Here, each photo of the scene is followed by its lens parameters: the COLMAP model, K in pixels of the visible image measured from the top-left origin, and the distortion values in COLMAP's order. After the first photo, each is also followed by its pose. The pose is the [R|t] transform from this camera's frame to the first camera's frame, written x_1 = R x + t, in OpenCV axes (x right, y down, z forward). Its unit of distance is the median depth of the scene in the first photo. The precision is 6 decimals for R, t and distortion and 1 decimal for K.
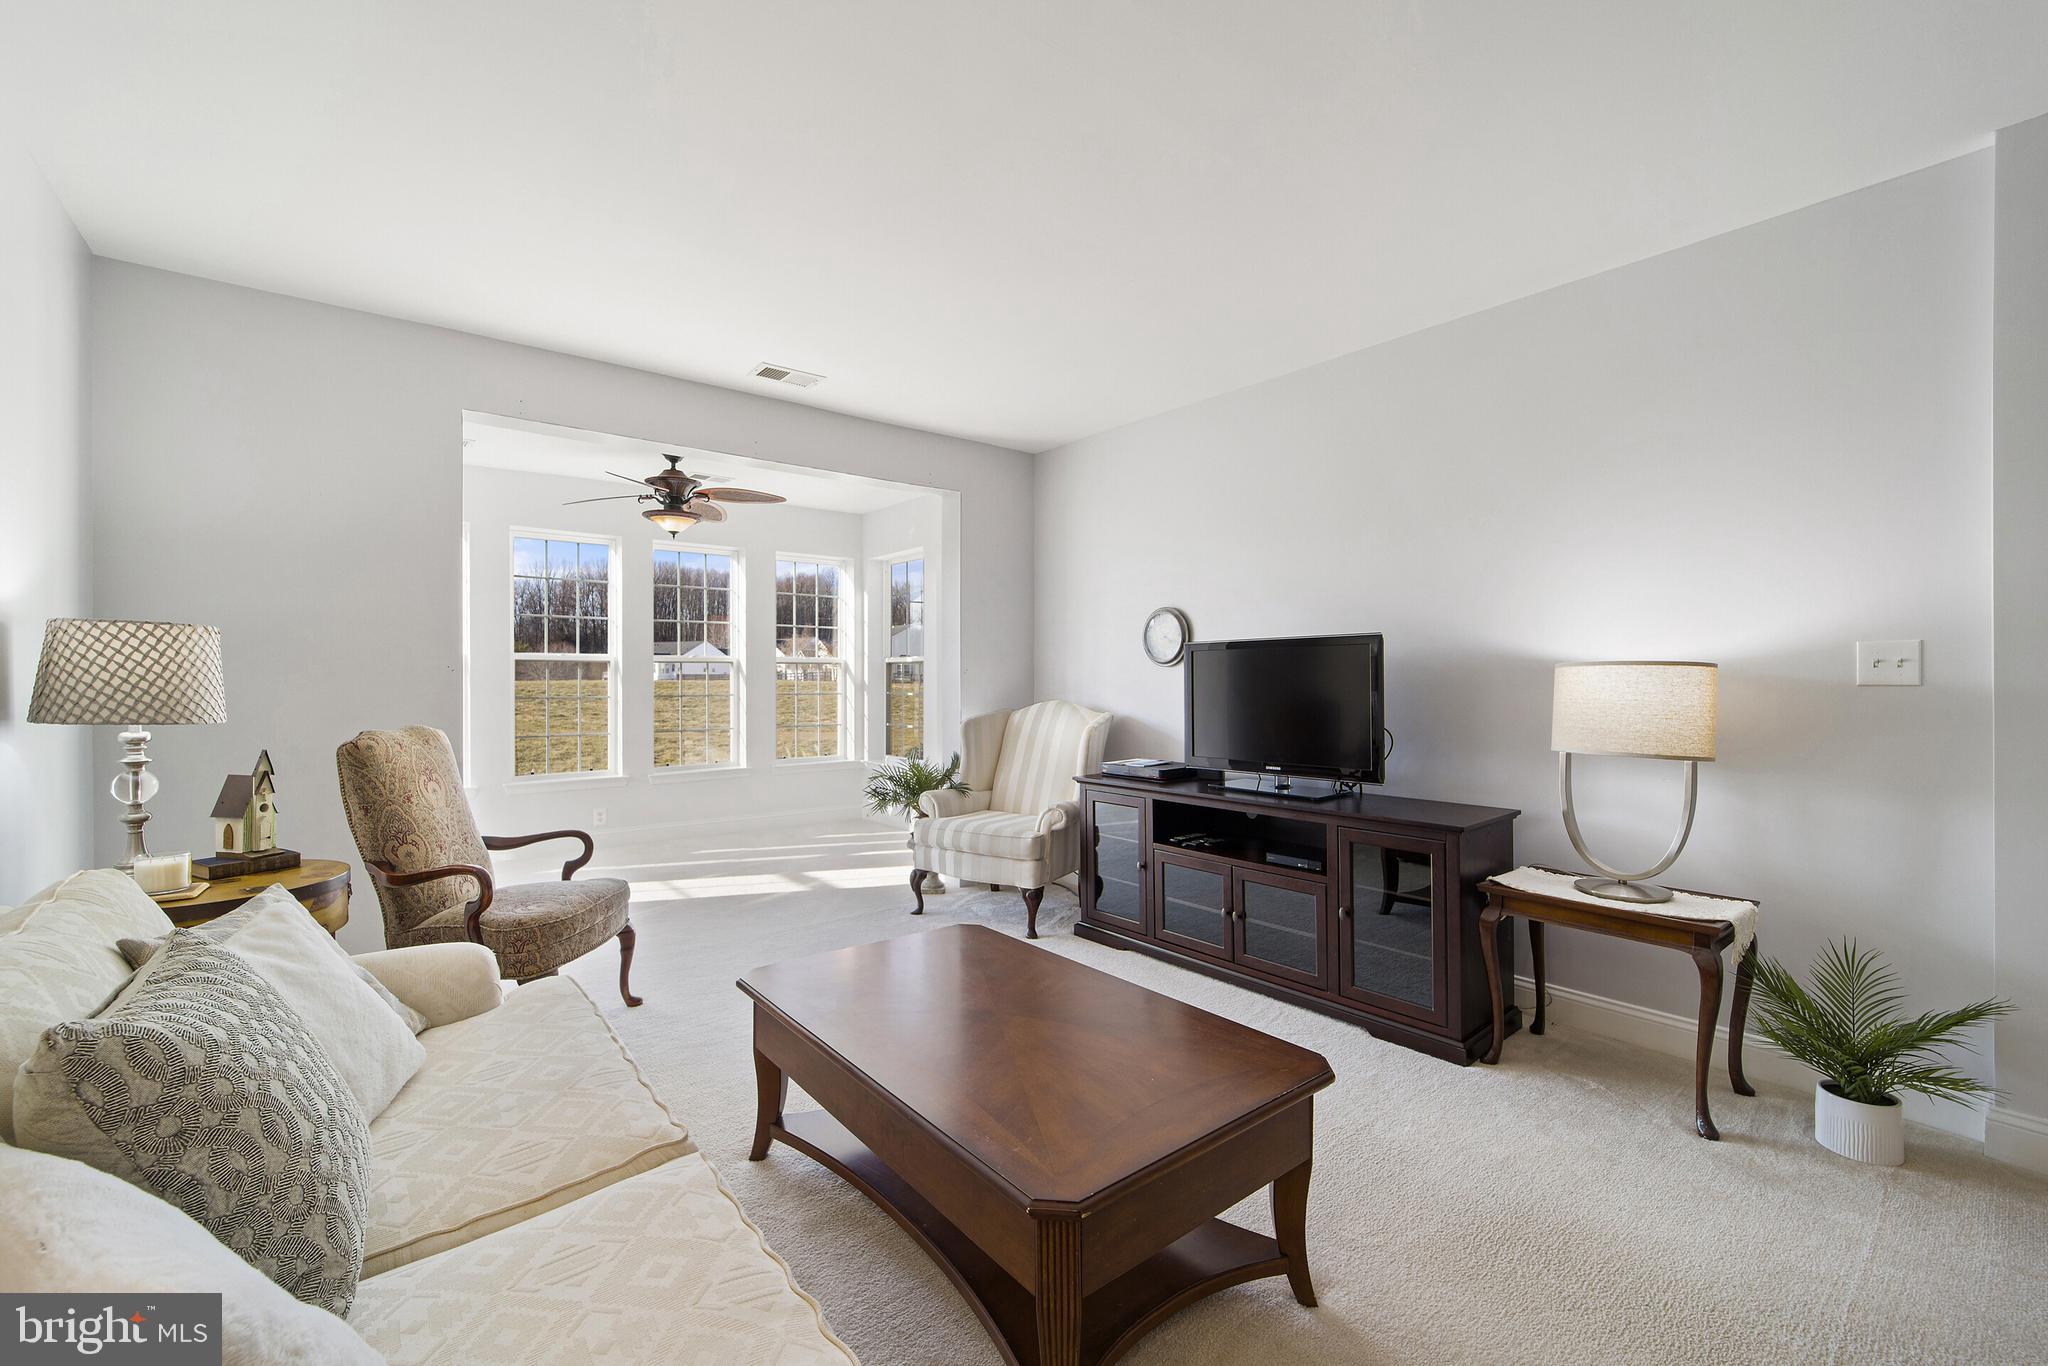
lens RADIAL K [[845.9, 0, 1022.7], [0, 845.9, 678.5], [0, 0, 1]] dist [-0.007099, -0.000432]
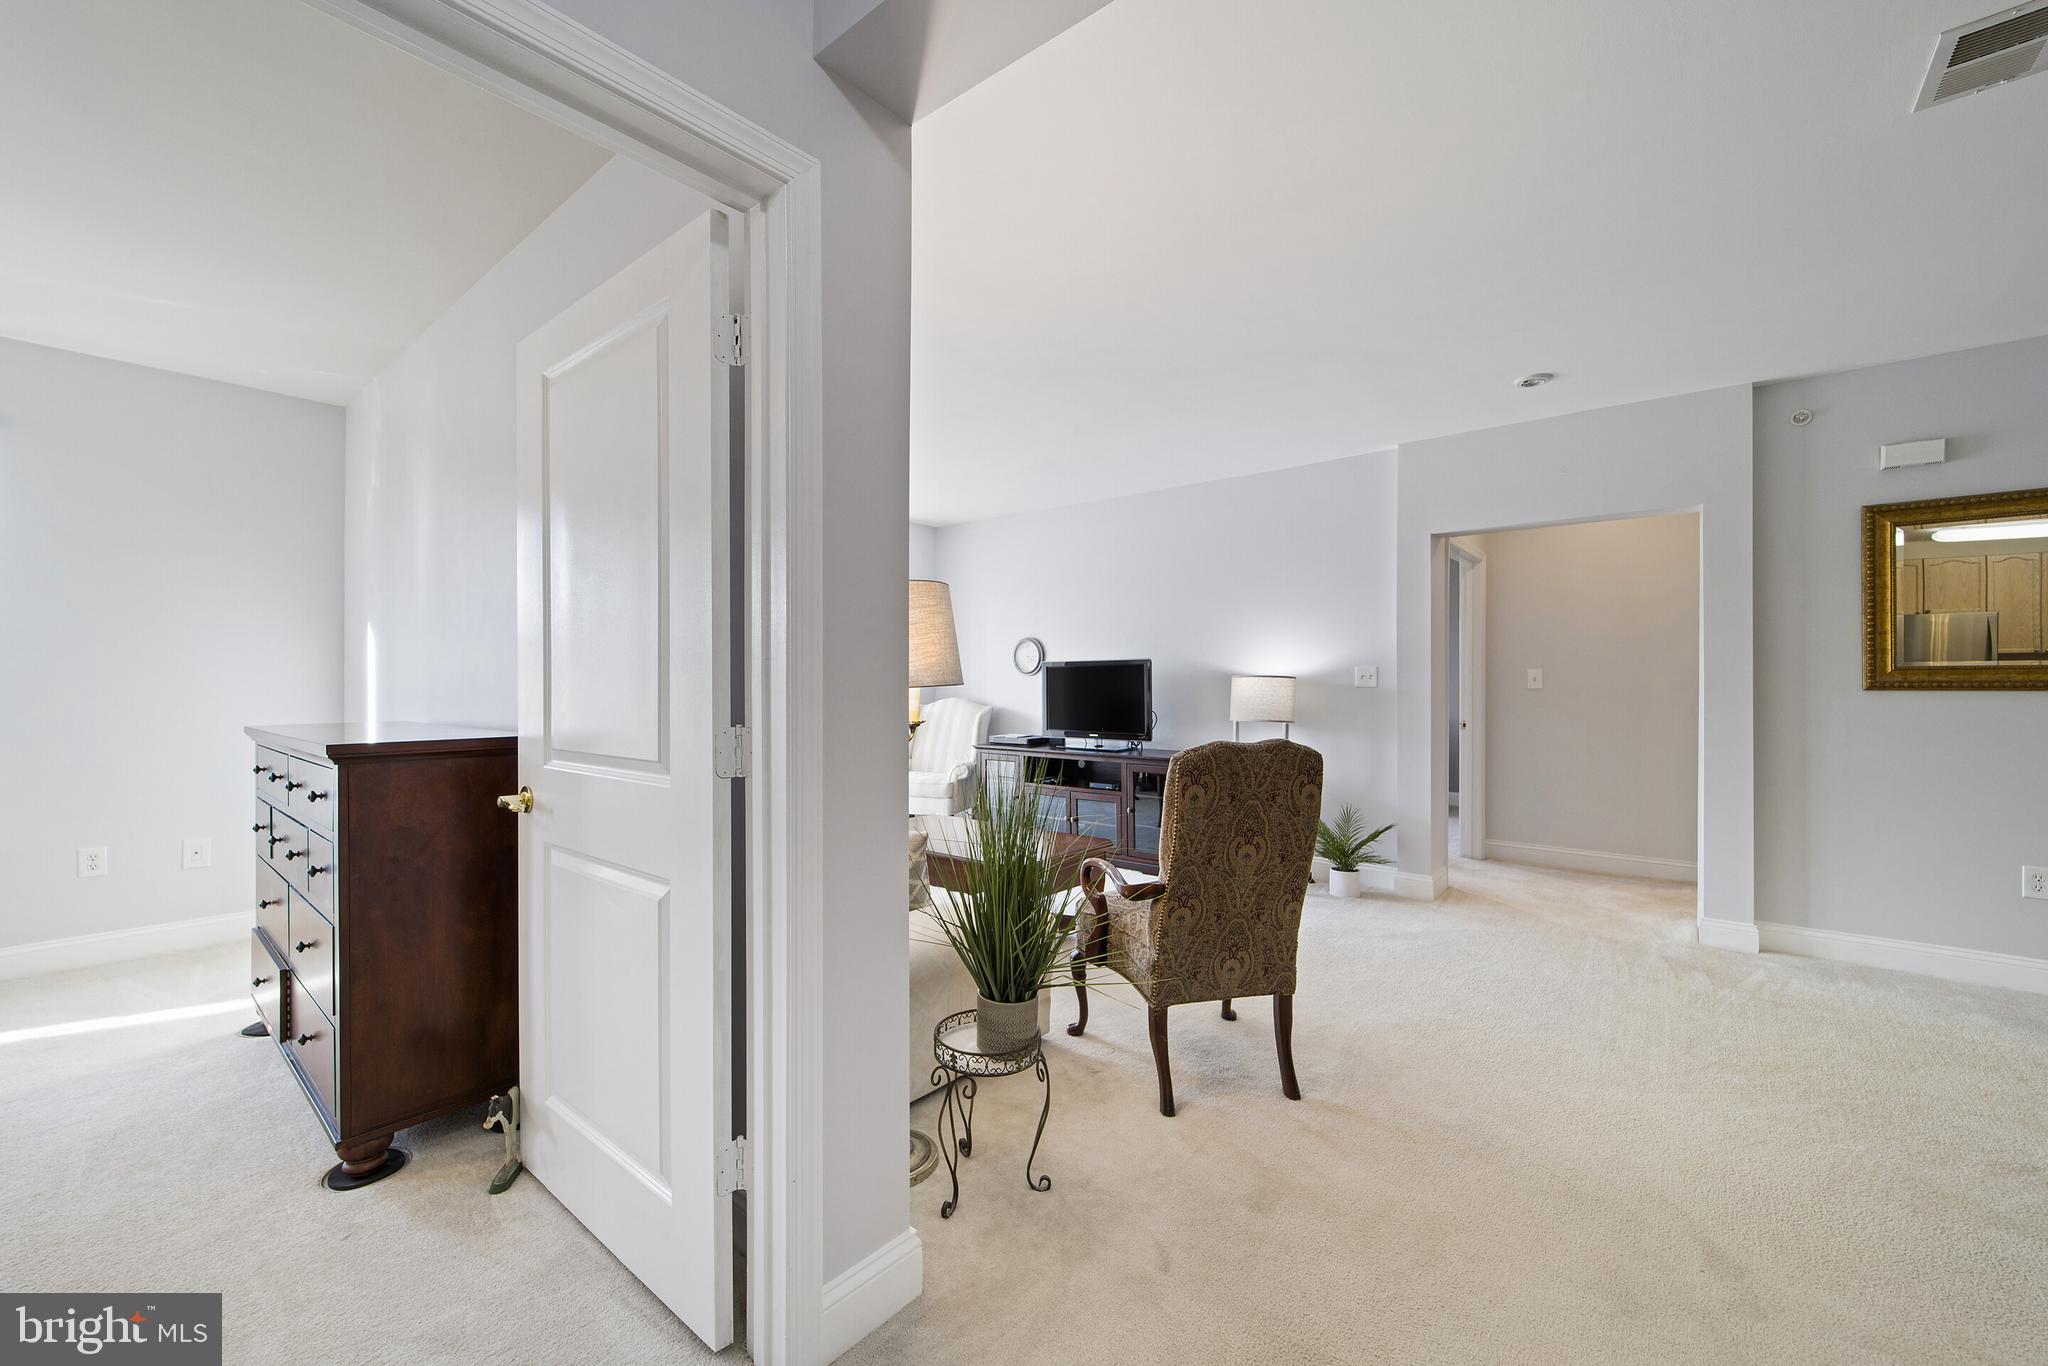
lens RADIAL K [[829.0, 0, 1024.0], [0, 829.0, 683.0], [0, 0, 1]] dist [0.001072, 0.000006]
pose [[0.981183, 0.003057, 0.193053, -0.177752], [-0.002697, 0.999994, -0.002127, 0.003336], [-0.193059, 0.001566, 0.981186, -0.661086]]
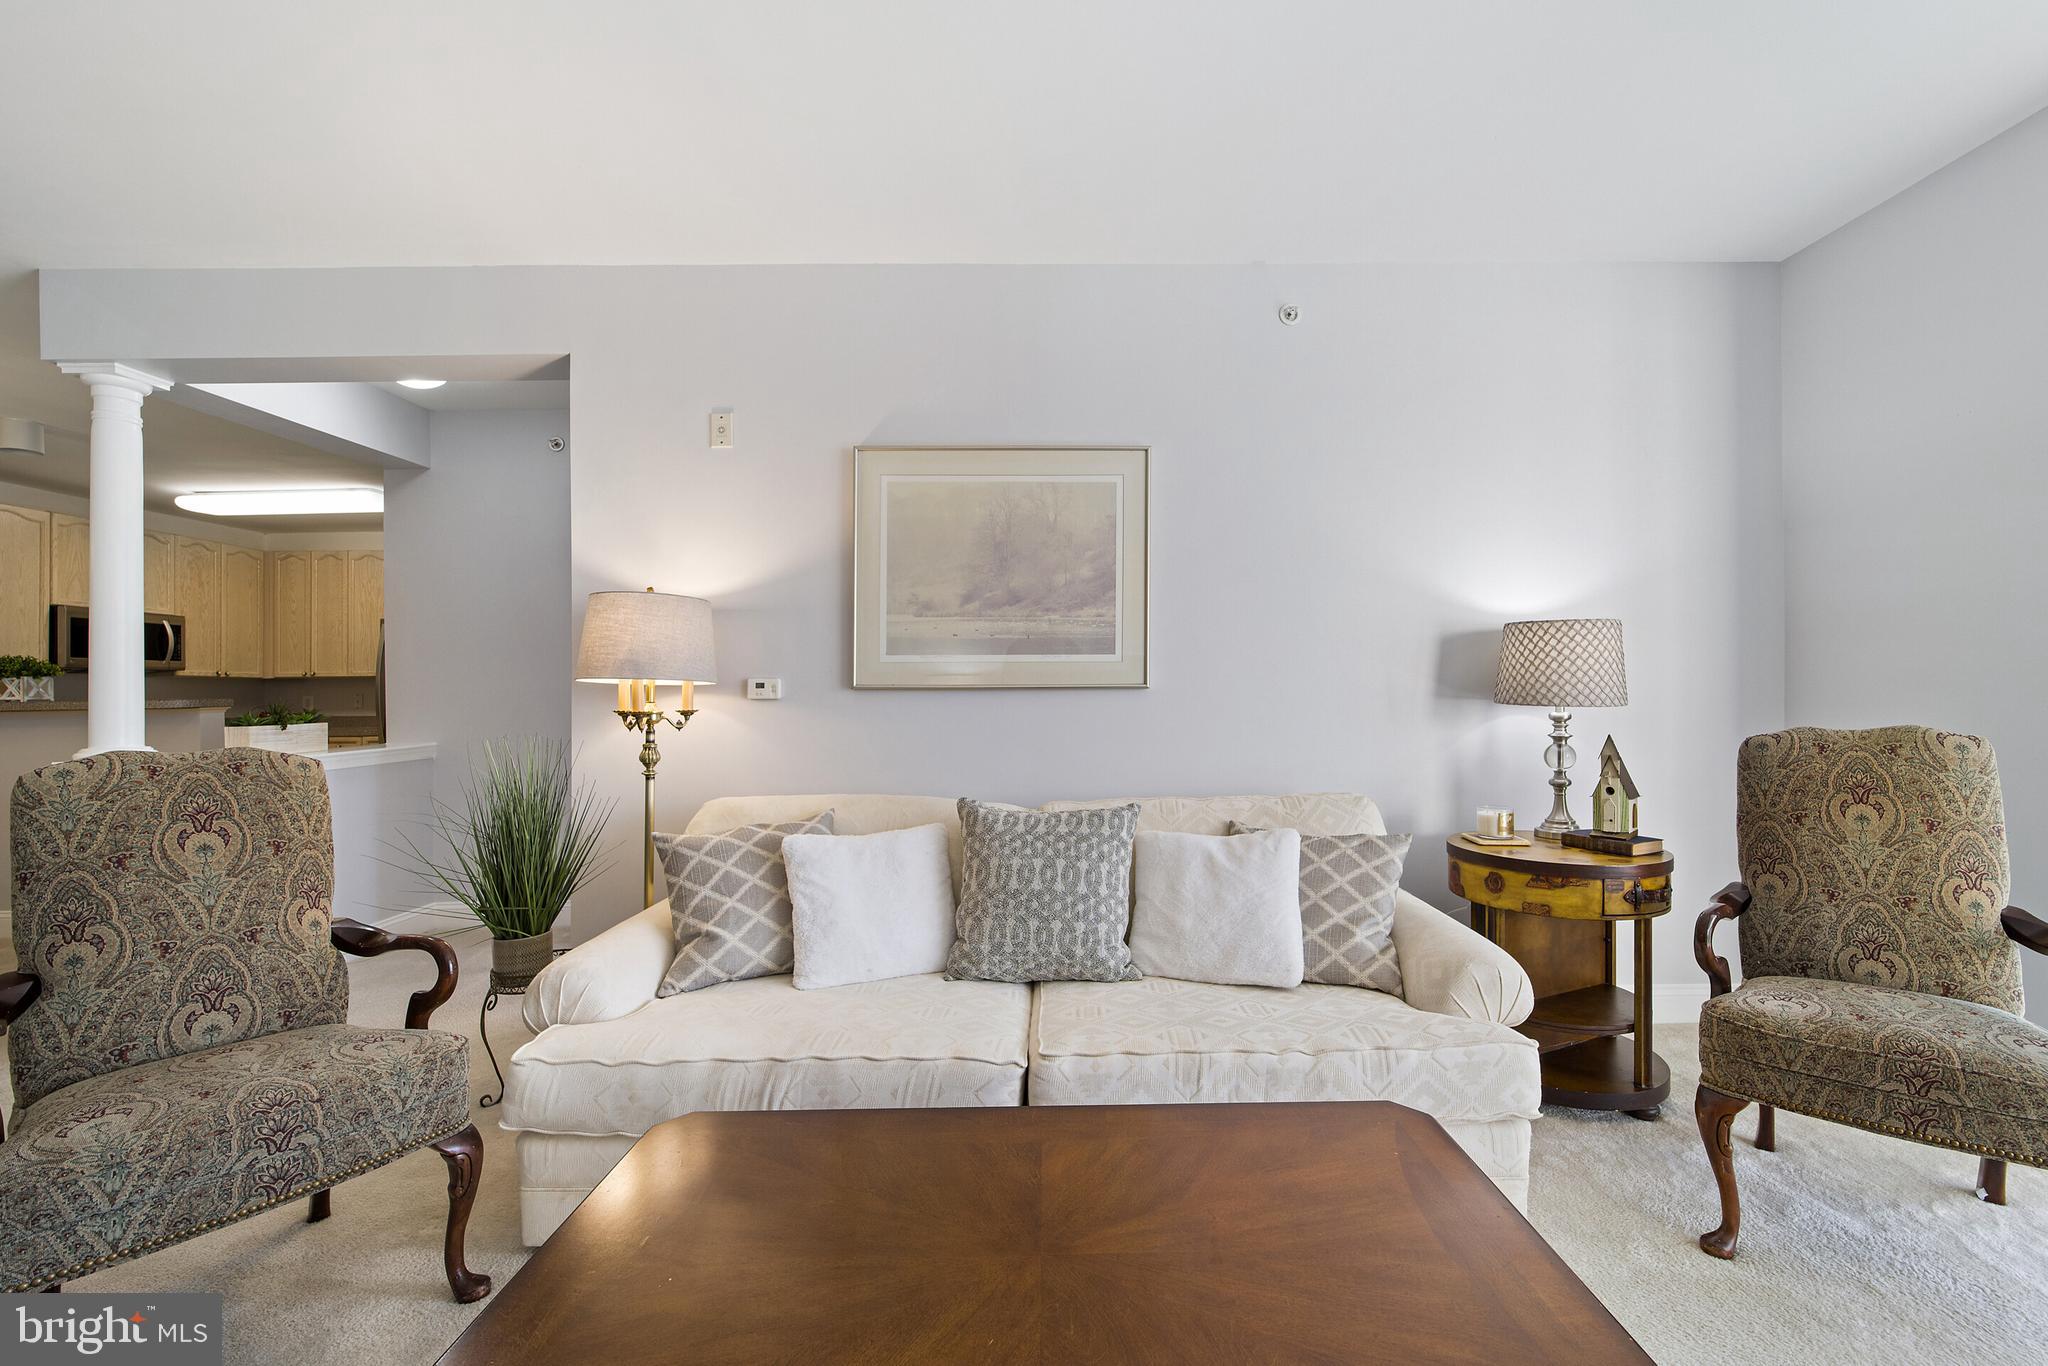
lens RADIAL K [[844.1, 0, 1051.9], [0, 844.1, 683.0], [0, 0, 1]] dist [-0.000862, -0.000232]
pose [[-0.615101, 0.000485, -0.788448, 0.232462], [0.011472, 0.999899, -0.008334, 0.016582], [0.788365, -0.014172, -0.615045, 0.781650]]
